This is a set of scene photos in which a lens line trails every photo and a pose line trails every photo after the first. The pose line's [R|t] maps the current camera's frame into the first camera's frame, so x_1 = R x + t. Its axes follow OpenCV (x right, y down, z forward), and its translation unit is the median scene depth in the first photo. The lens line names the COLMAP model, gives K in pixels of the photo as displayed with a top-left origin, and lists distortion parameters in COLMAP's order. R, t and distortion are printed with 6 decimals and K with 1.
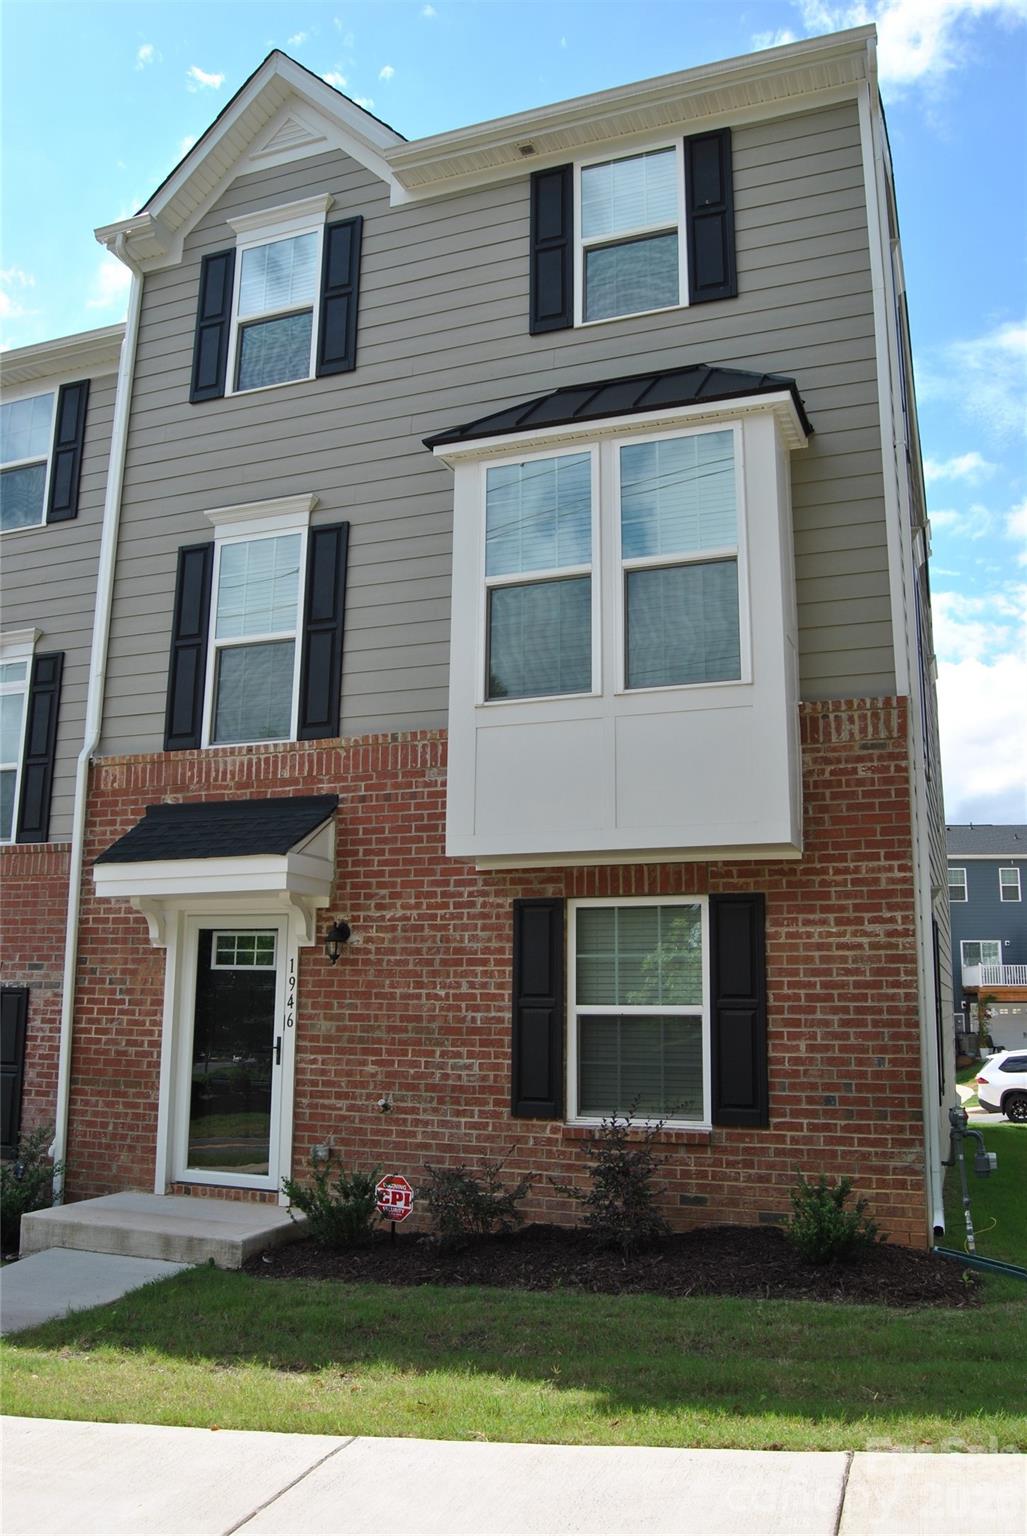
lens RADIAL K [[1215.9, 0, 513.5], [0, 1215.9, 768.0], [0, 0, 1]] dist [-0.099291, 0.036734]
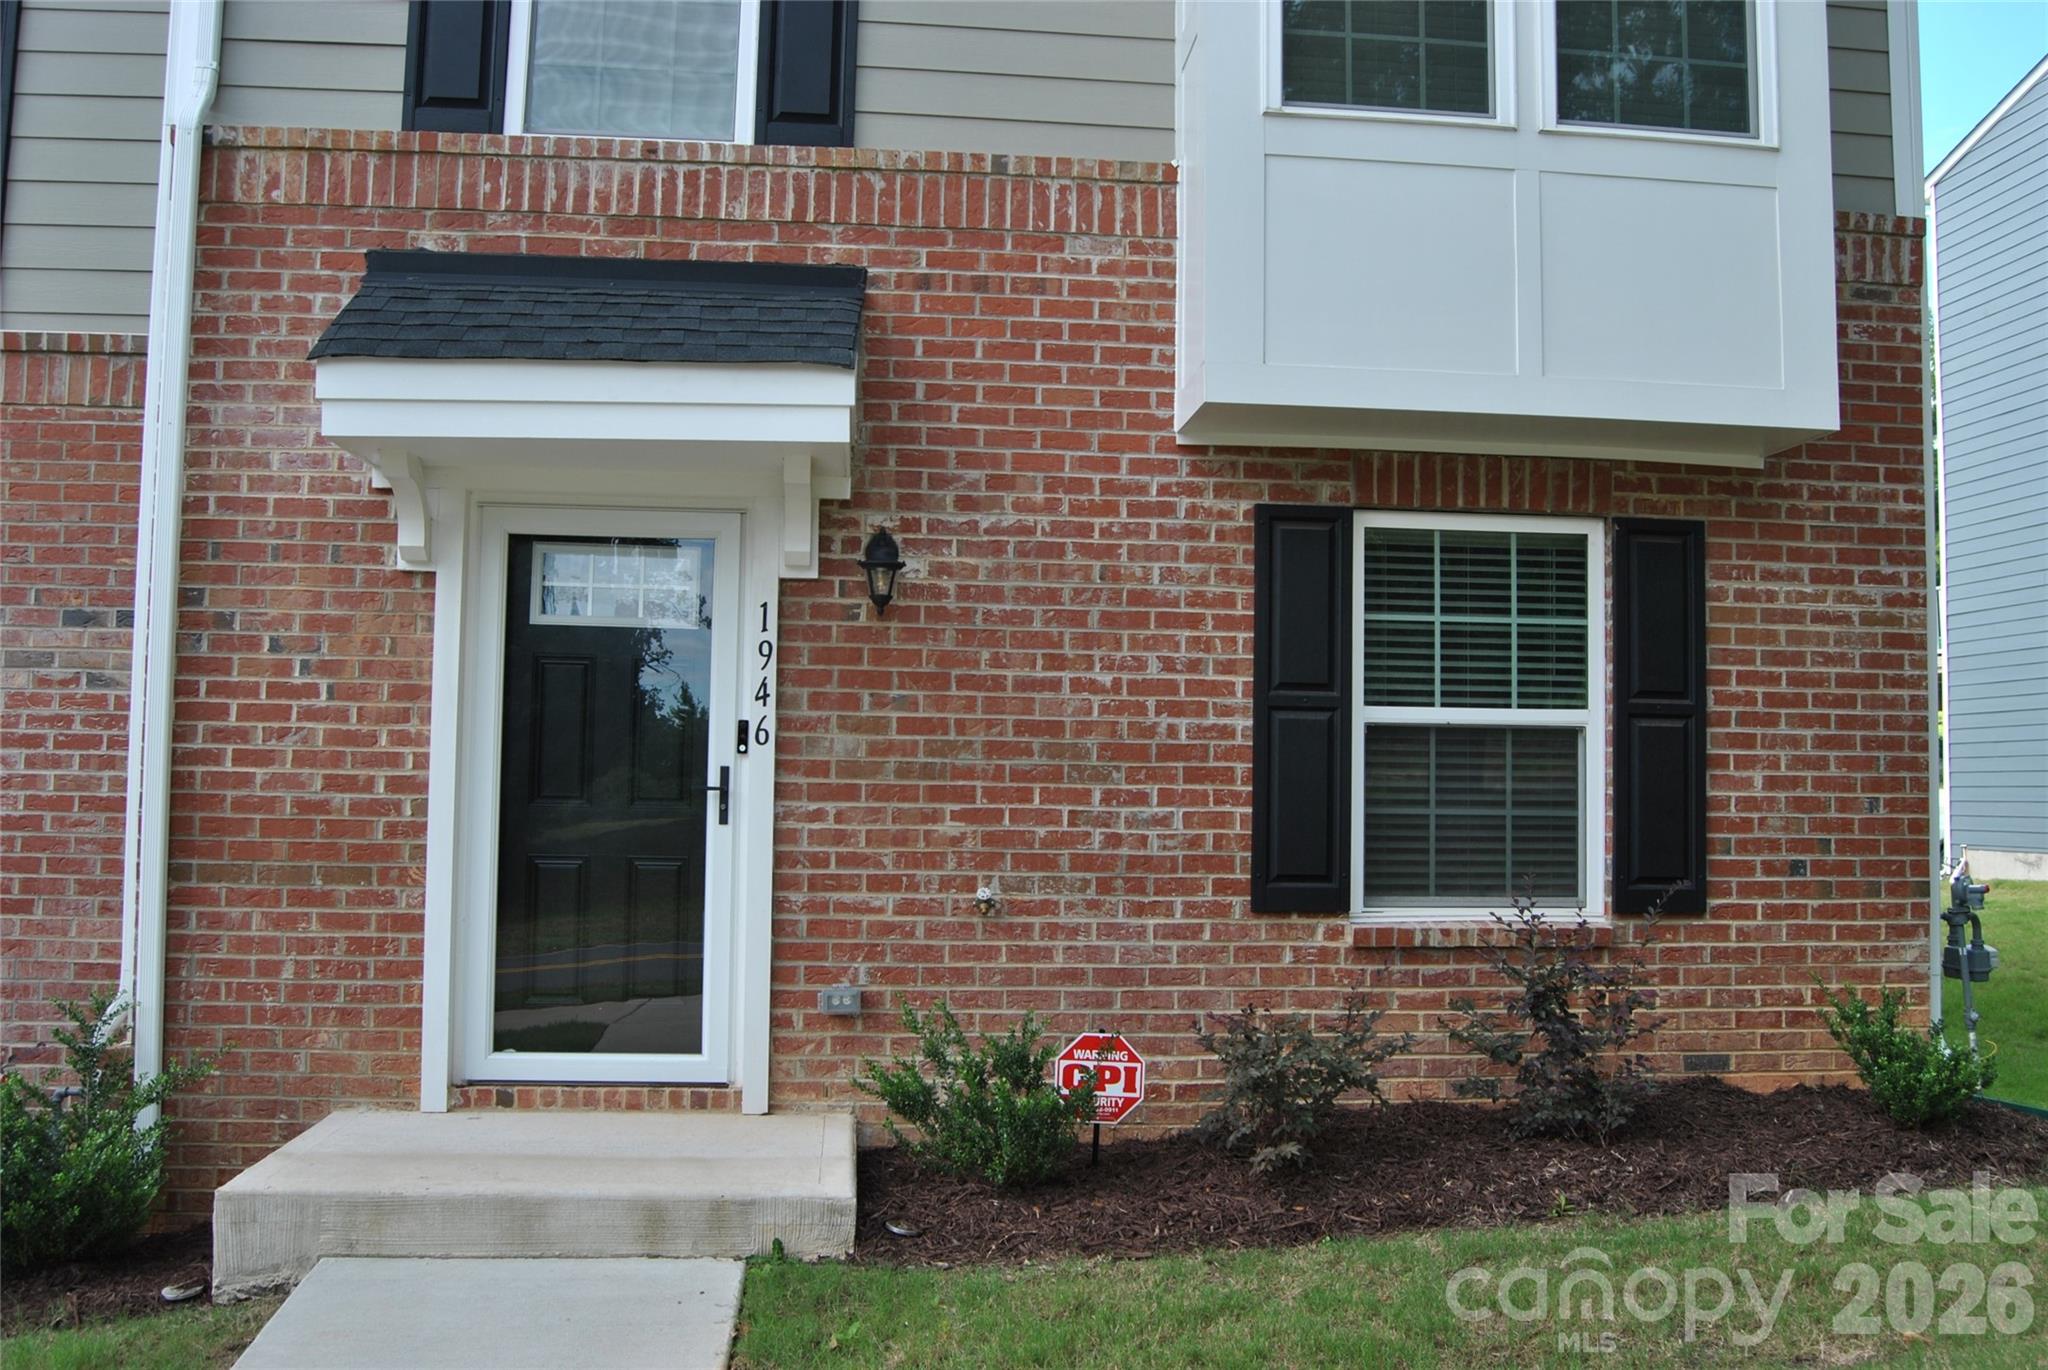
lens RADIAL K [[1719.7, 0, 1030.4], [0, 1719.7, 700.5], [0, 0, 1]] dist [-0.095039, 0.043804]
pose [[0.891856, 0.028872, 0.451397, -0.404803], [-0.092964, 0.988356, 0.120458, 0.108561], [-0.442663, -0.149395, 0.884155, 0.367198]]
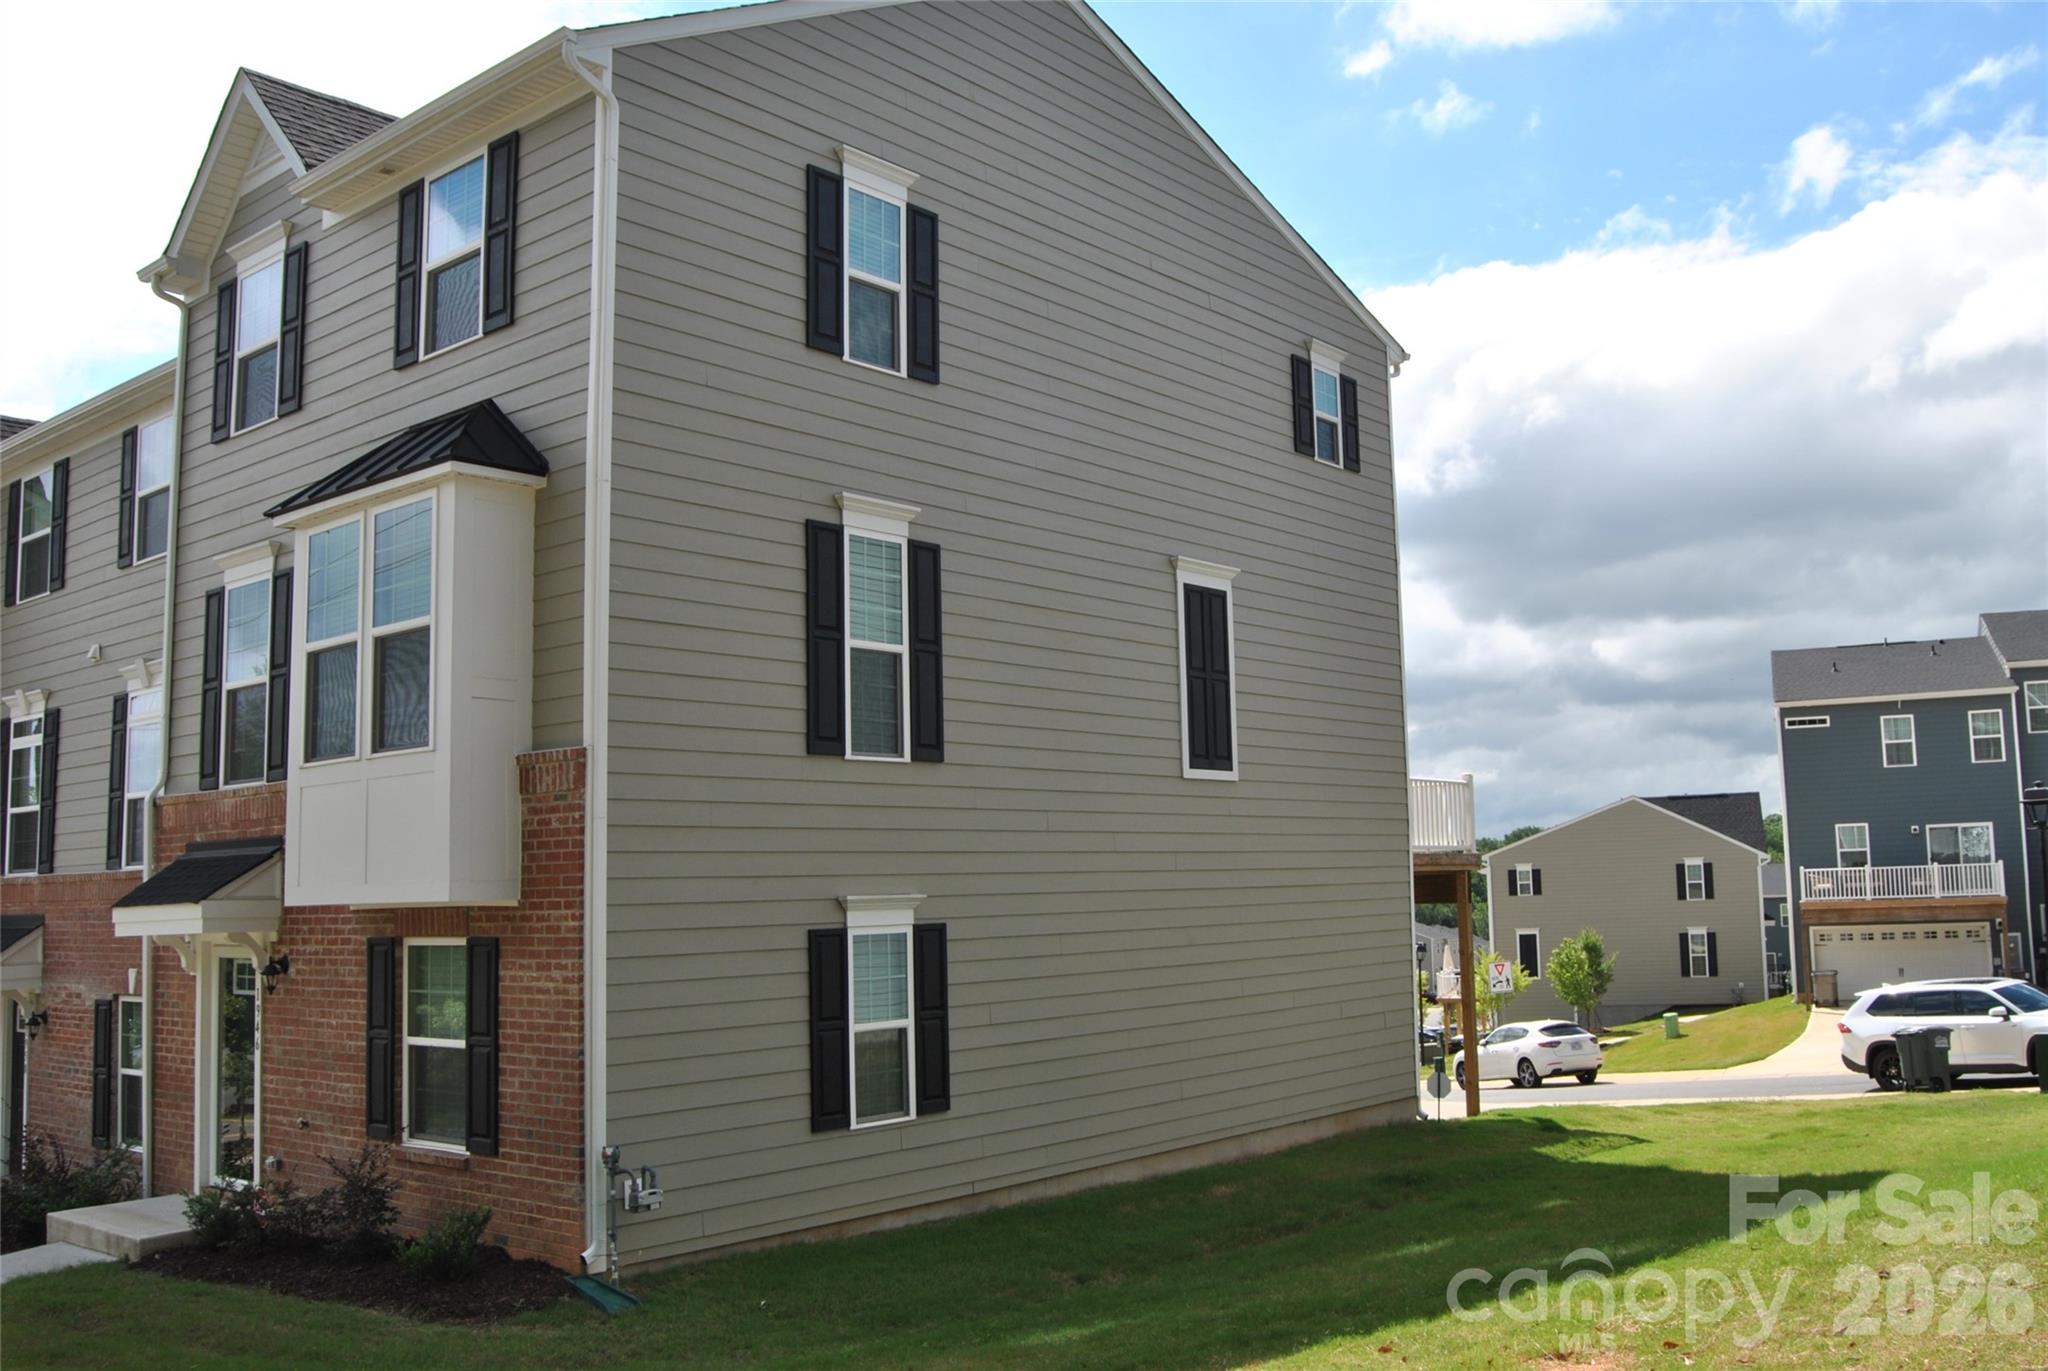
lens RADIAL K [[1787.8, 0, 1098.1], [0, 1787.8, 689.2], [0, 0, 1]] dist [-0.075774, 0.011767]
pose [[0.950802, -0.069659, -0.301865, 1.073068], [0.094531, 0.993158, 0.068565, -0.152813], [0.295023, -0.093727, 0.950882, -0.269648]]
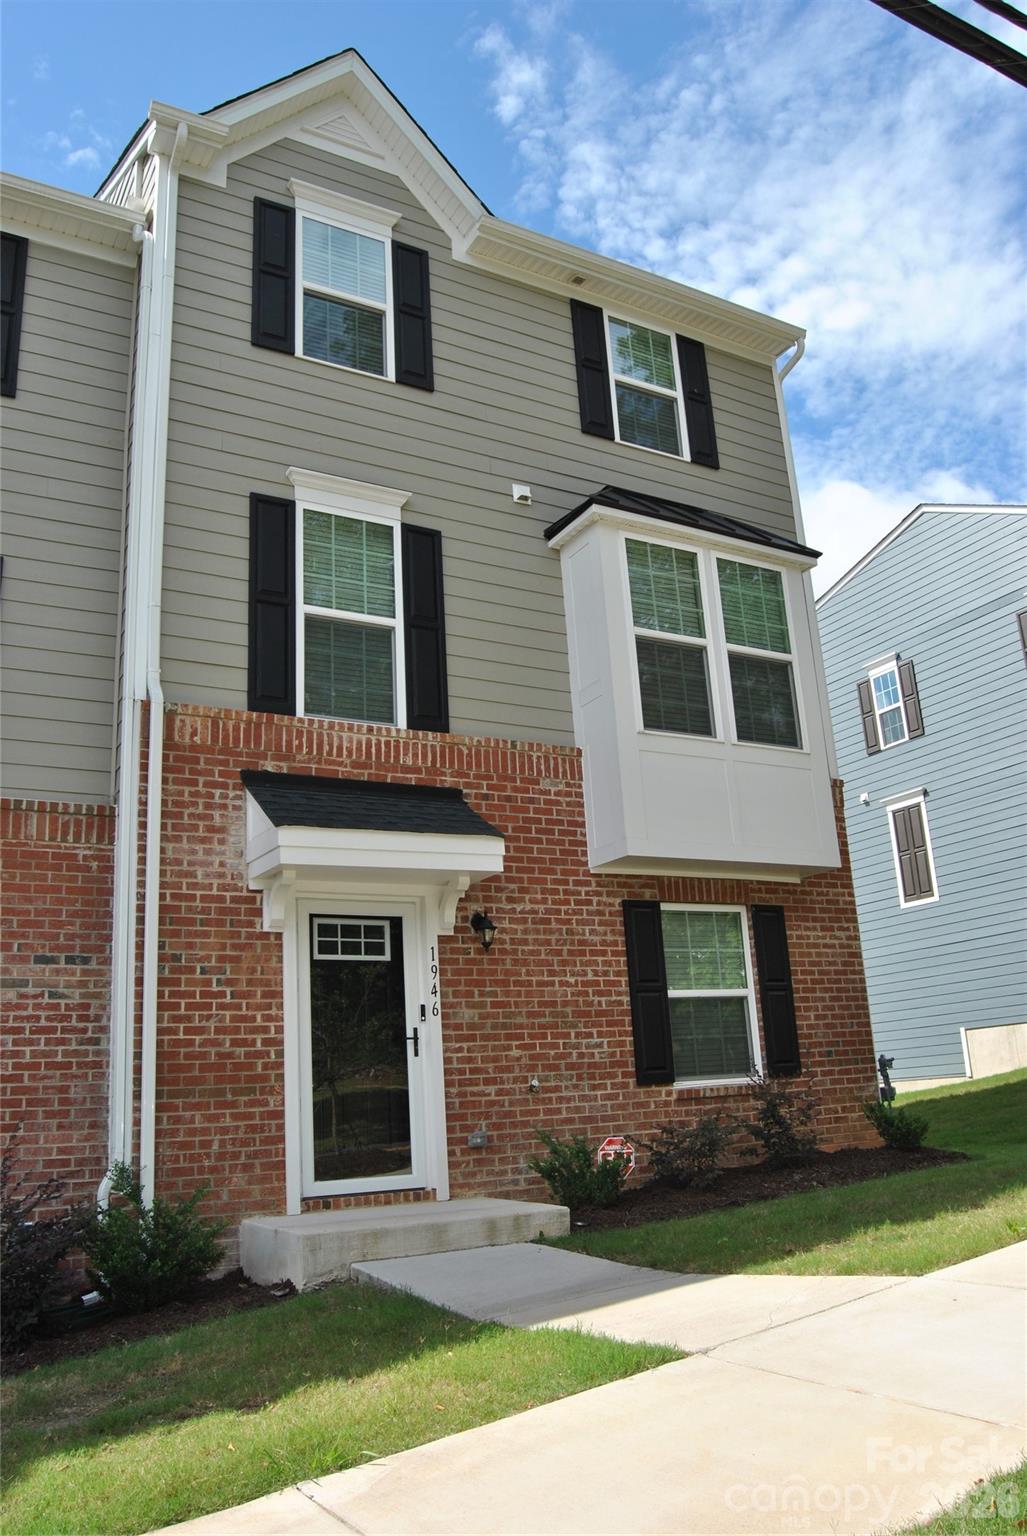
lens RADIAL K [[1215.9, 0, 513.5], [0, 1215.9, 768.0], [0, 0, 1]] dist [-0.099291, 0.036734]
pose [[0.622433, 0.166671, 0.764721, -0.950653], [-0.085257, 0.985687, -0.145436, 0.157163], [-0.778016, 0.025326, 0.627734, 0.336461]]
